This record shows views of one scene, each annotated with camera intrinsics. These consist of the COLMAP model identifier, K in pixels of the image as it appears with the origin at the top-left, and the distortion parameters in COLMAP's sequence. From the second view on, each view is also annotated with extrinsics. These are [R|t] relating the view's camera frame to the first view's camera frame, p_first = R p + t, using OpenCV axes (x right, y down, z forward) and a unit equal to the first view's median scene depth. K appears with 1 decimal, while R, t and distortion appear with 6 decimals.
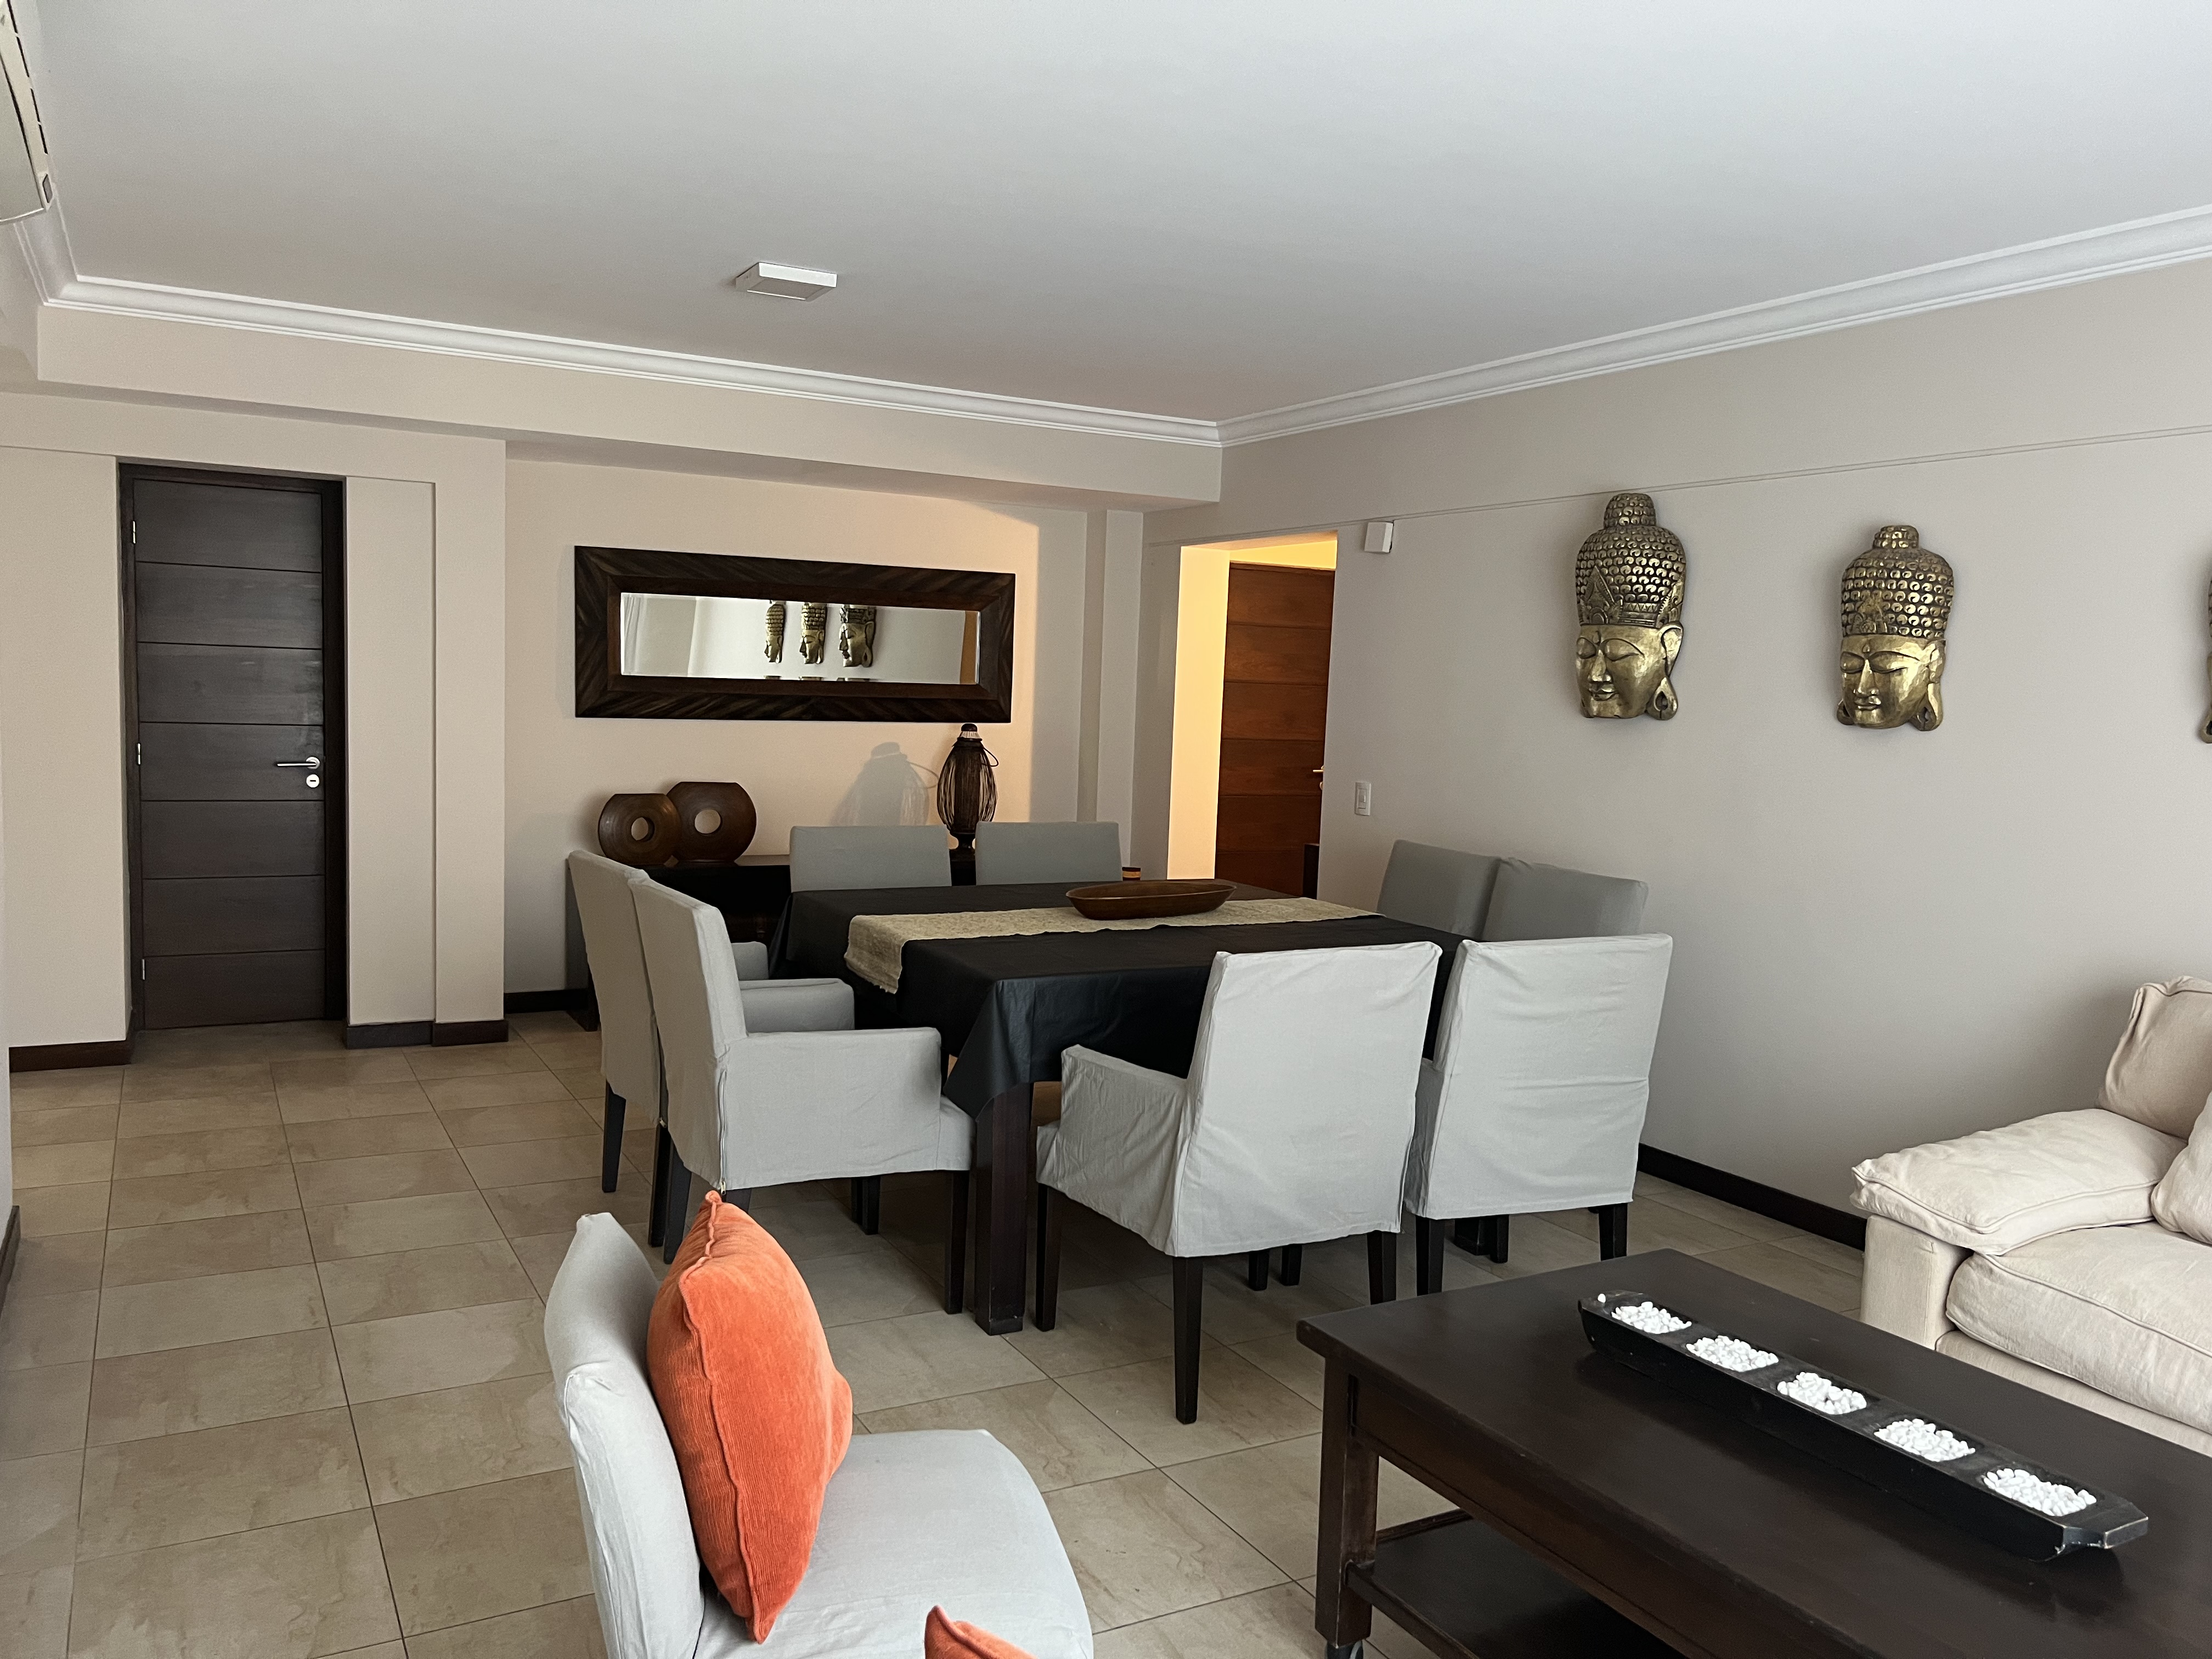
lens RADIAL K [[1654.8, 0, 1103.6], [0, 1654.8, 869.5], [0, 0, 1]] dist [-0.002253, 0.000839]
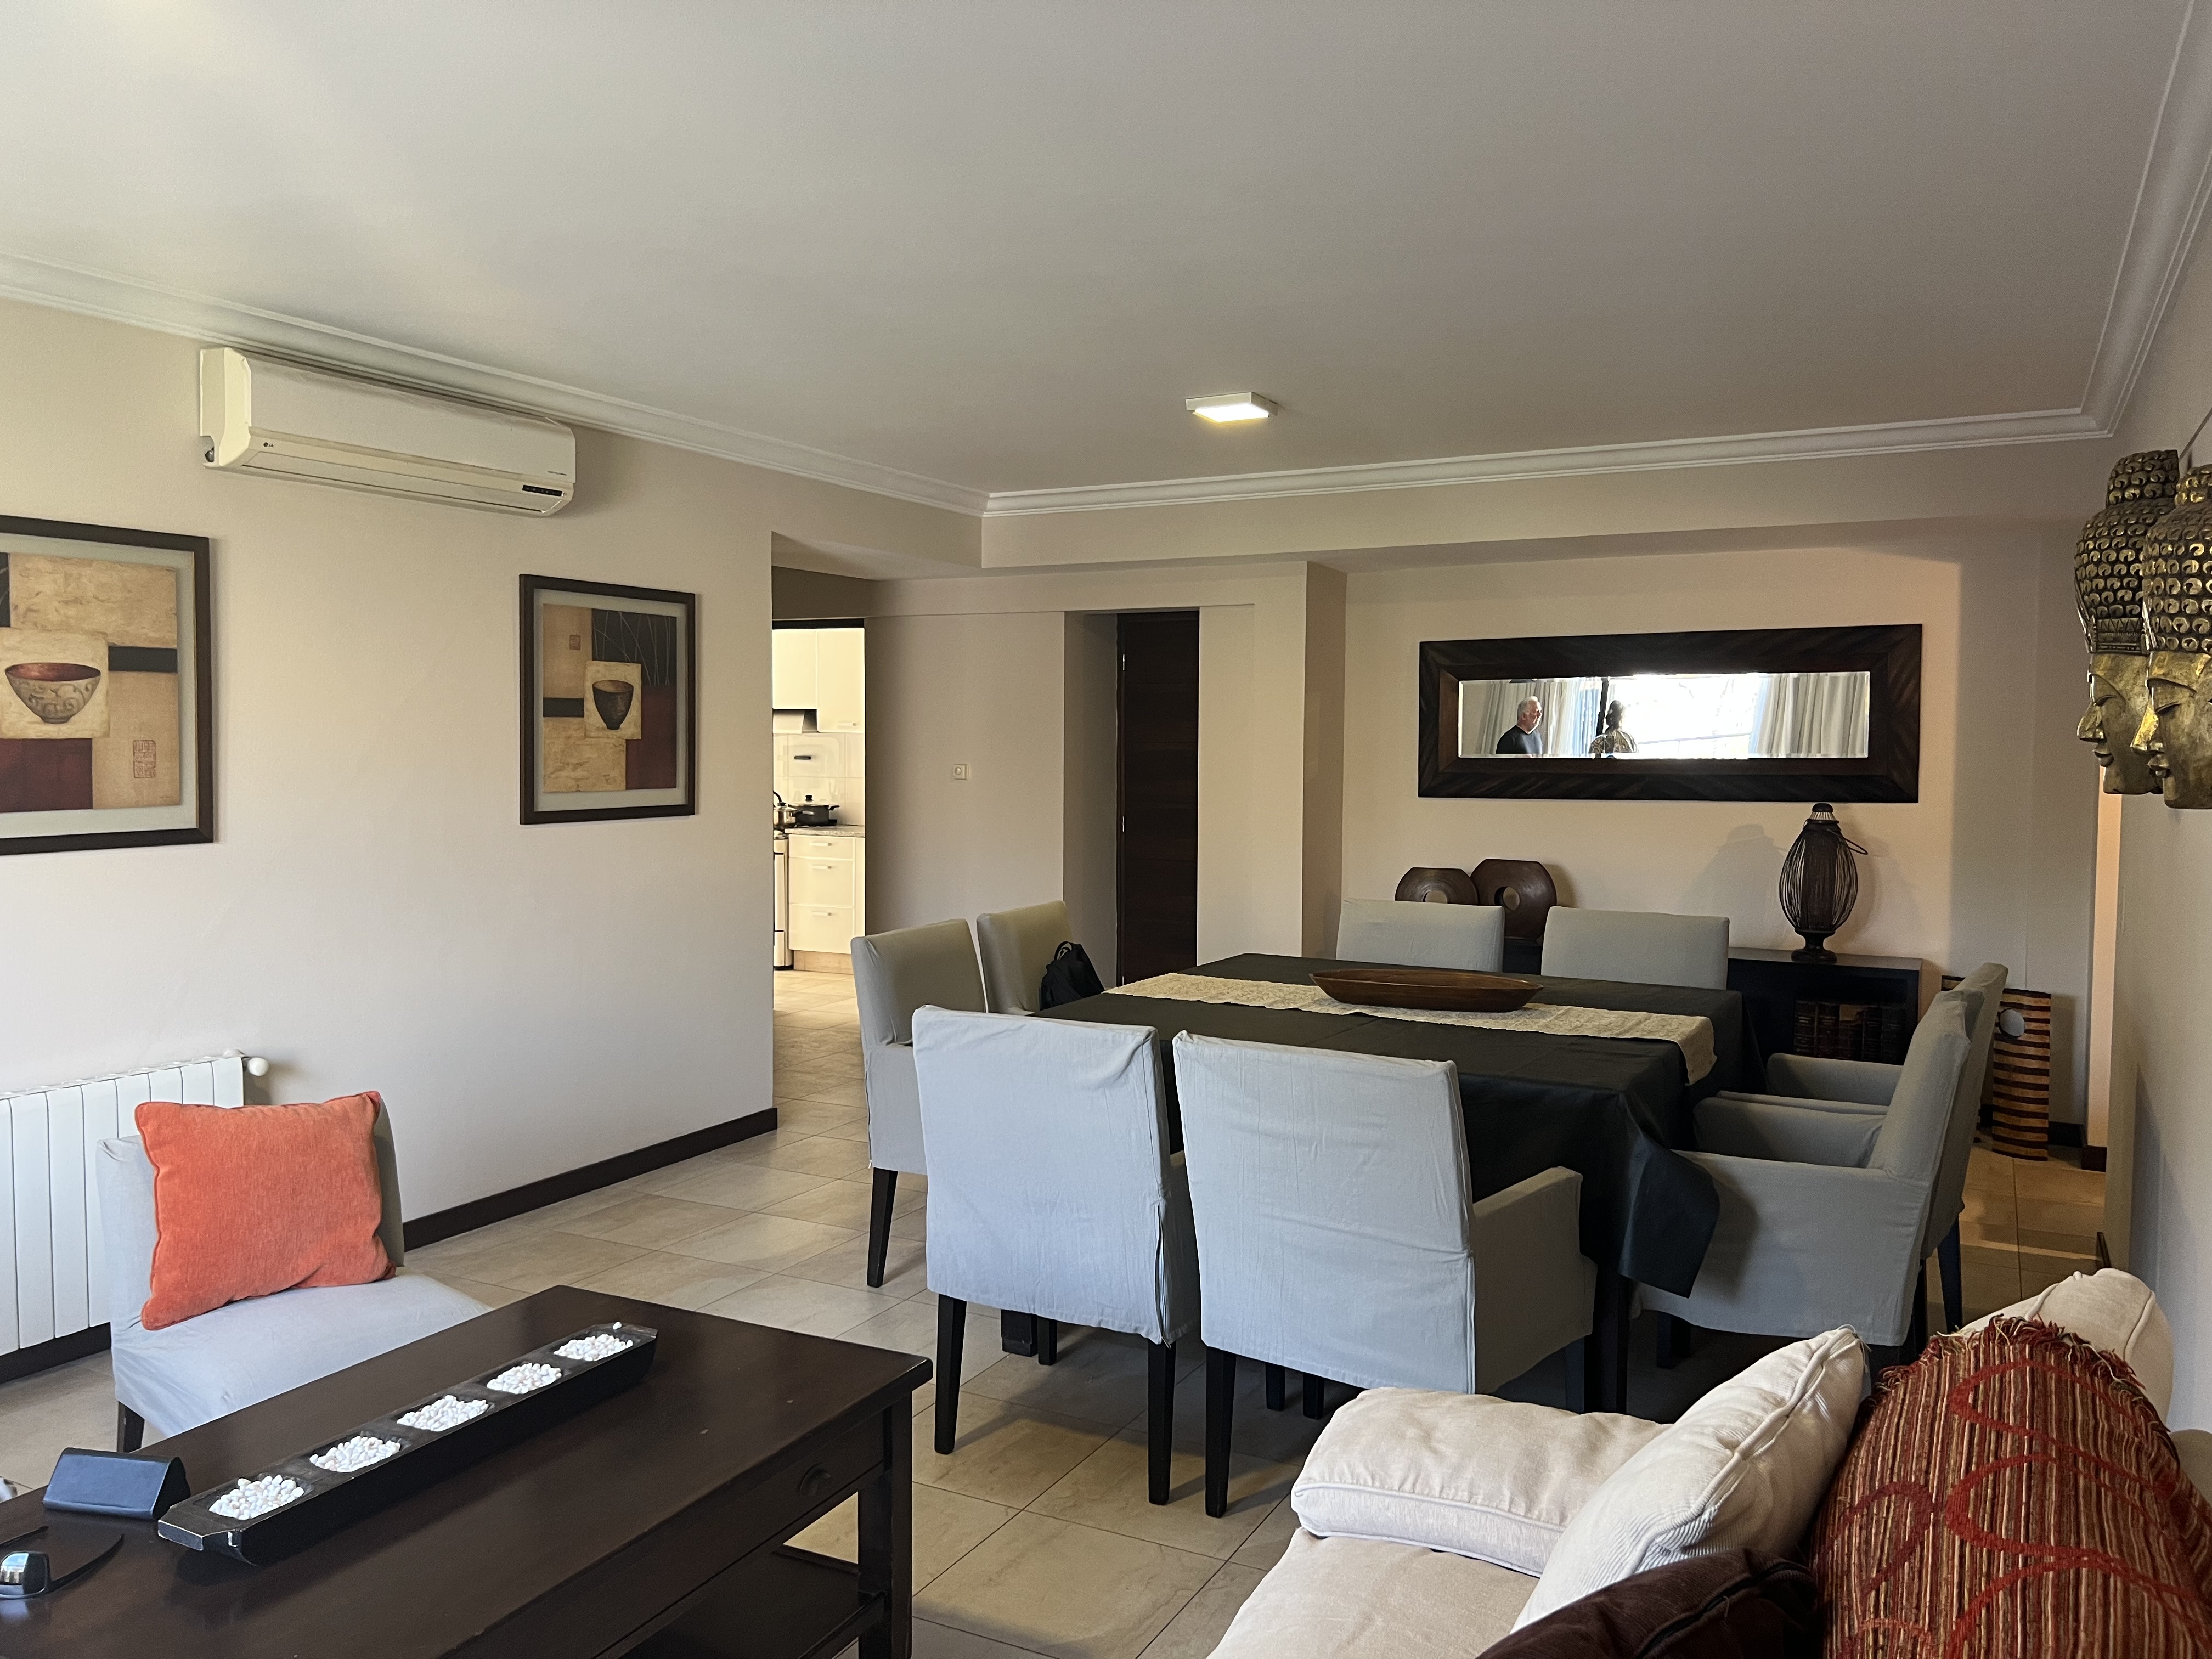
lens RADIAL K [[1682.3, 0, 1114.5], [0, 1682.3, 840.2], [0, 0, 1]] dist [0.045429, -0.004681]
pose [[0.548332, 0.018773, -0.836050, 0.501631], [-0.075778, 0.996750, -0.027319, -0.018142], [0.832820, 0.078334, 0.547973, 0.224844]]
